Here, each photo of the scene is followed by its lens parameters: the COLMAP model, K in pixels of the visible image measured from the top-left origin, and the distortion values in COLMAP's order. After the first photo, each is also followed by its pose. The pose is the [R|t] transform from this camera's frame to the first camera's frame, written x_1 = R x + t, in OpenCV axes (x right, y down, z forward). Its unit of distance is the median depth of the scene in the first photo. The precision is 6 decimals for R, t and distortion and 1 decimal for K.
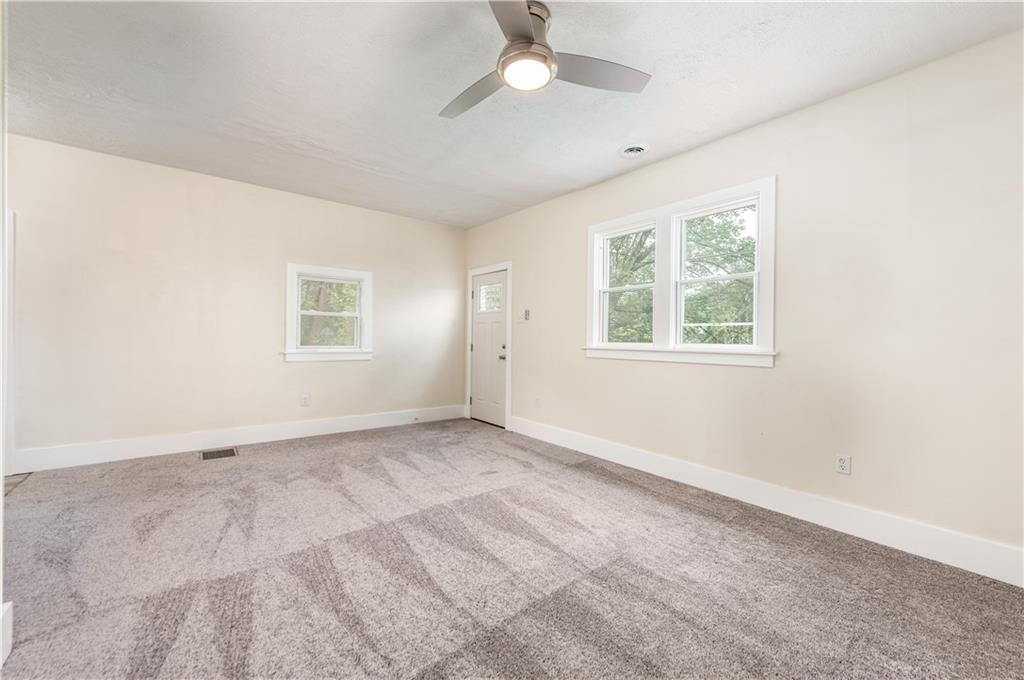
lens RADIAL K [[416.5, 0, 513.0], [0, 416.5, 339.7], [0, 0, 1]] dist [0.008350, -0.000127]
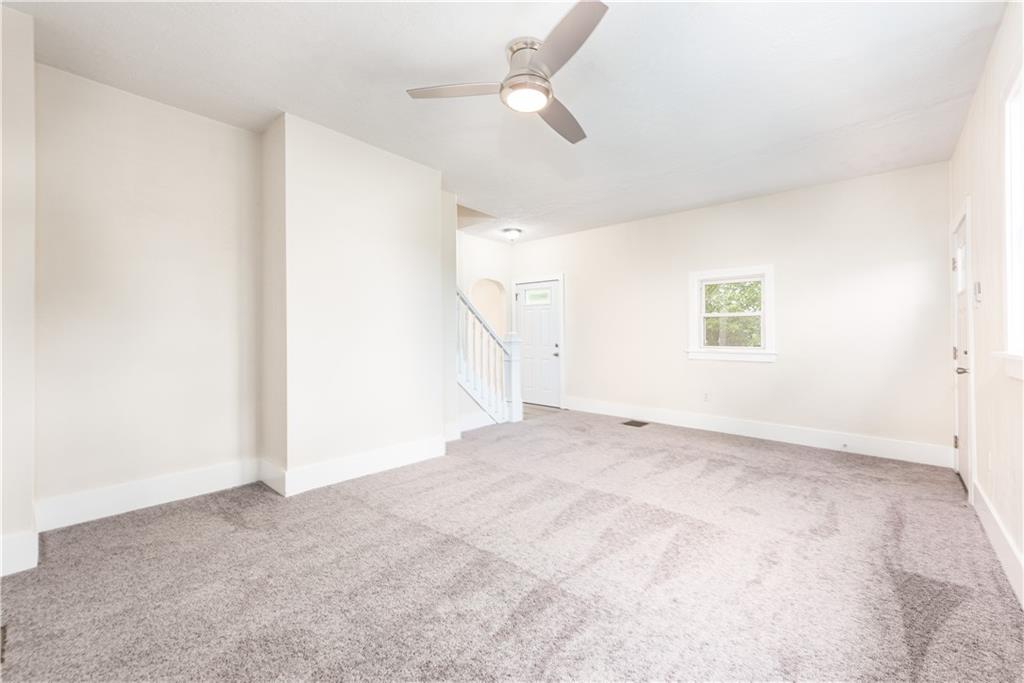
lens RADIAL K [[413.1, 0, 512.4], [0, 413.1, 333.8], [0, 0, 1]] dist [0.005510, -0.000294]
pose [[0.159559, -0.011188, -0.987125, 0.618691], [-0.006812, 0.999899, -0.012434, 0.000984], [0.987165, 0.008709, 0.159467, 0.422038]]
